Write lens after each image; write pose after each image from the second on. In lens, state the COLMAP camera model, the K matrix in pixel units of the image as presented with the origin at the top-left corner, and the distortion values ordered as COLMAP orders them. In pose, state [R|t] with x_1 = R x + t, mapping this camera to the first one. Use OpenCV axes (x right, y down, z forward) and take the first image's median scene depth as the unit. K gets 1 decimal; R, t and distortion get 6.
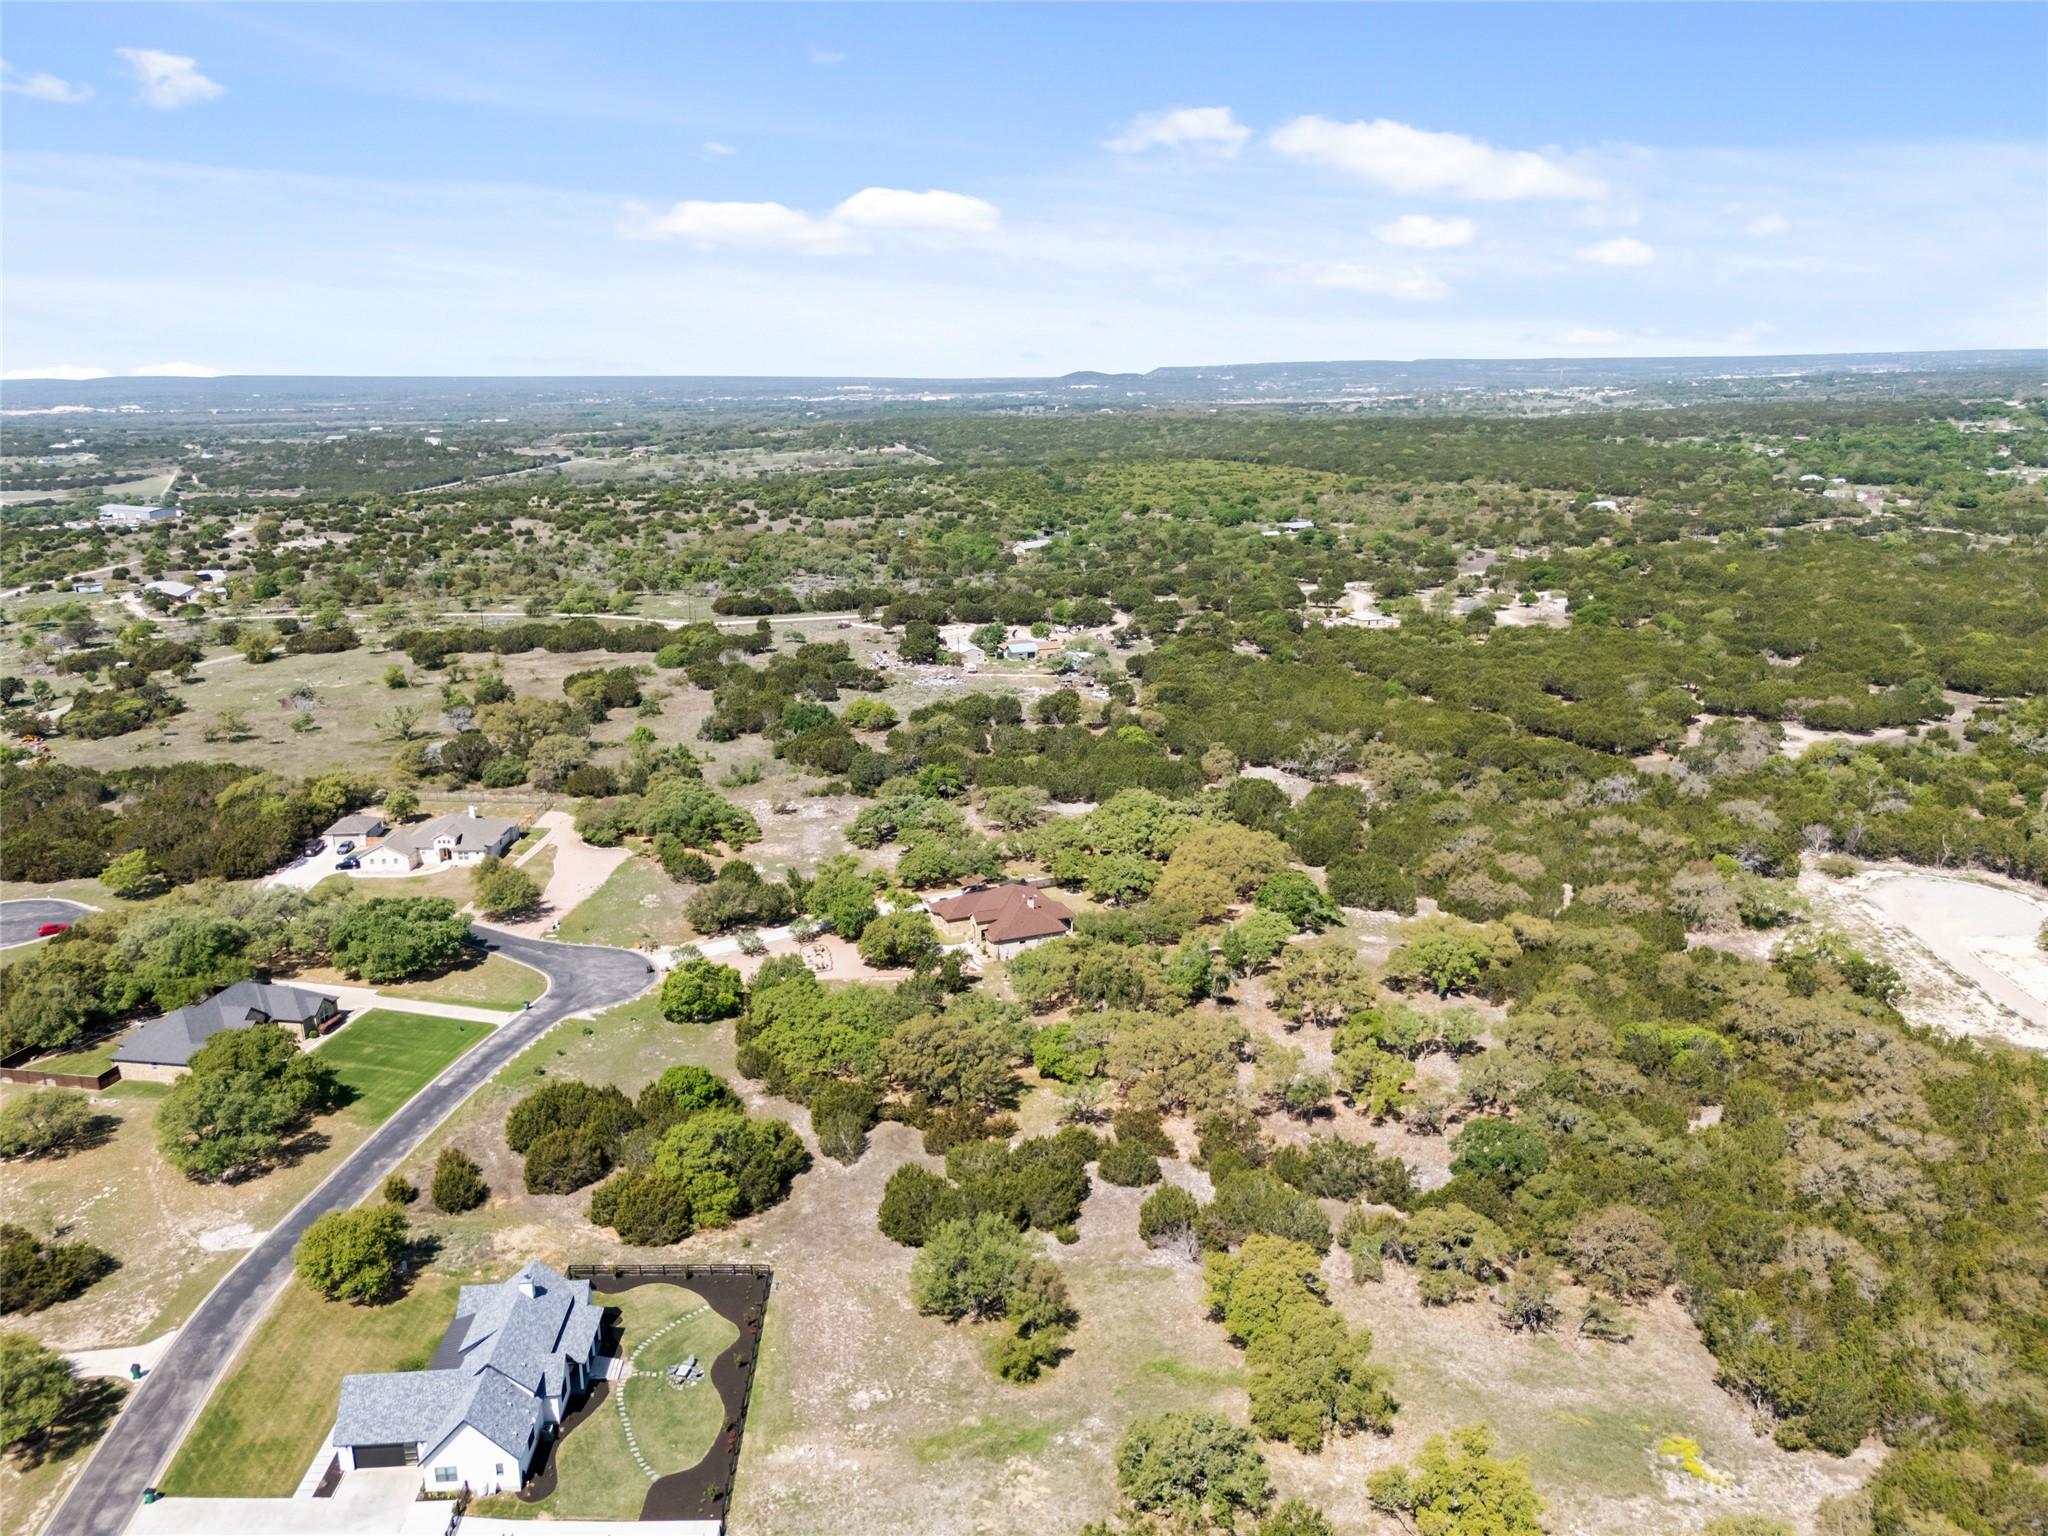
lens RADIAL K [[1505.5, 0, 1023.1], [0, 1505.5, 830.8], [0, 0, 1]] dist [0.086437, -0.089598]
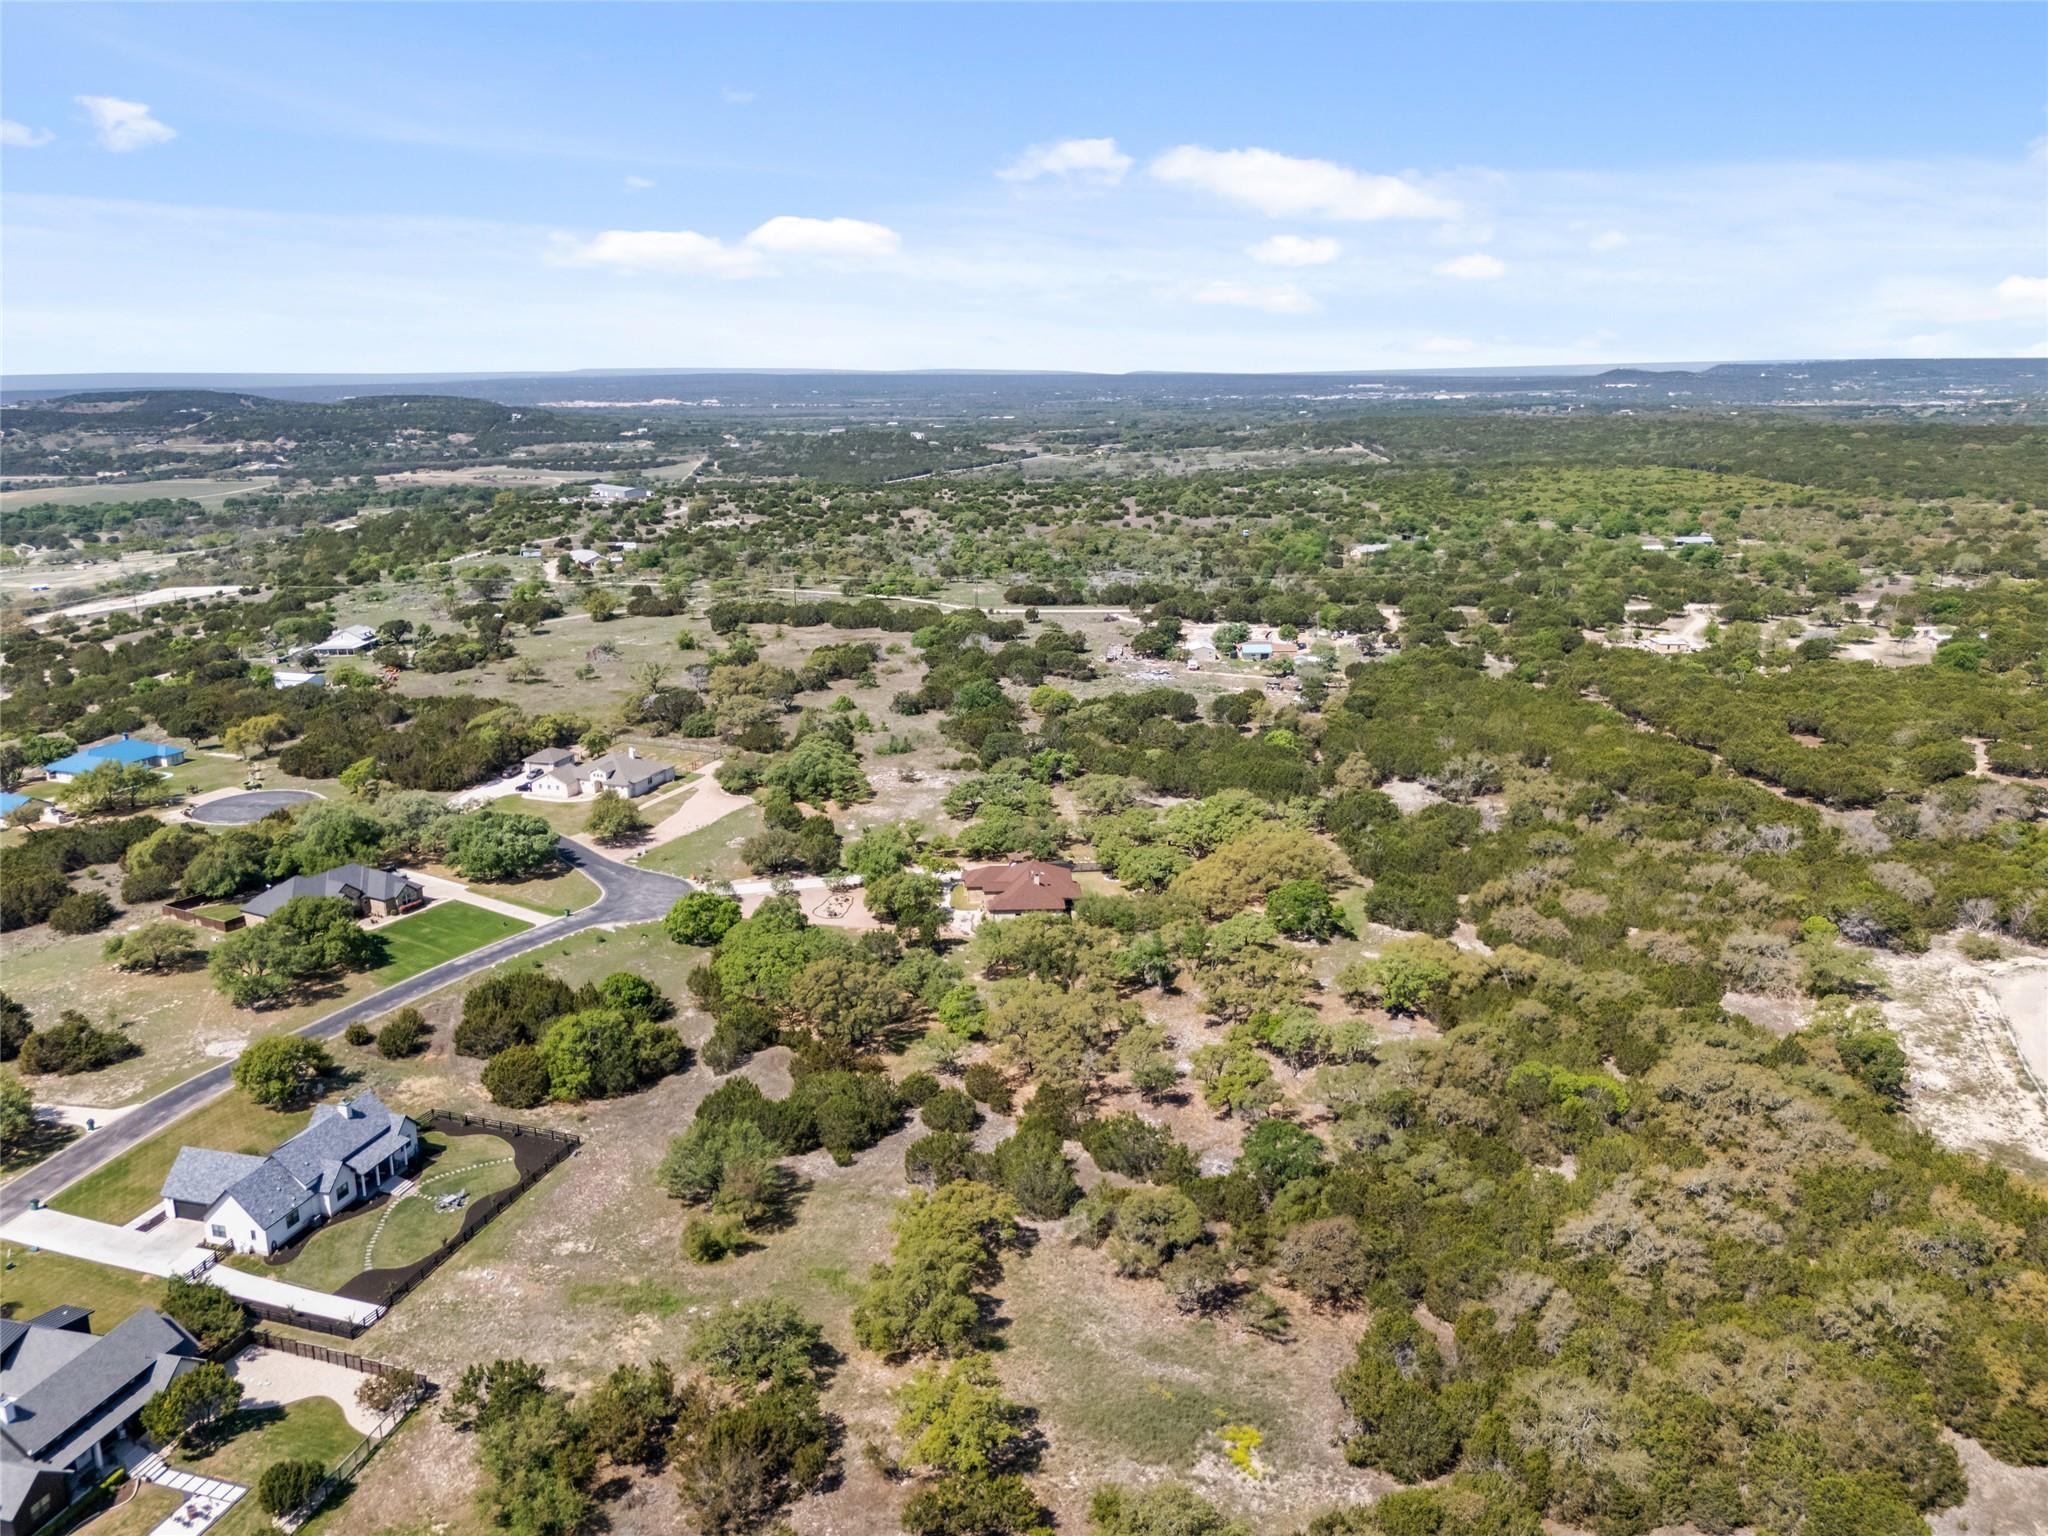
lens RADIAL K [[1505.5, 0, 1023.1], [0, 1505.5, 830.8], [0, 0, 1]] dist [0.086437, -0.089598]
pose [[0.947595, 0.100507, -0.303252, 0.295749], [-0.100214, 0.994828, 0.016569, -0.002779], [0.303349, 0.014690, 0.952766, -0.015151]]
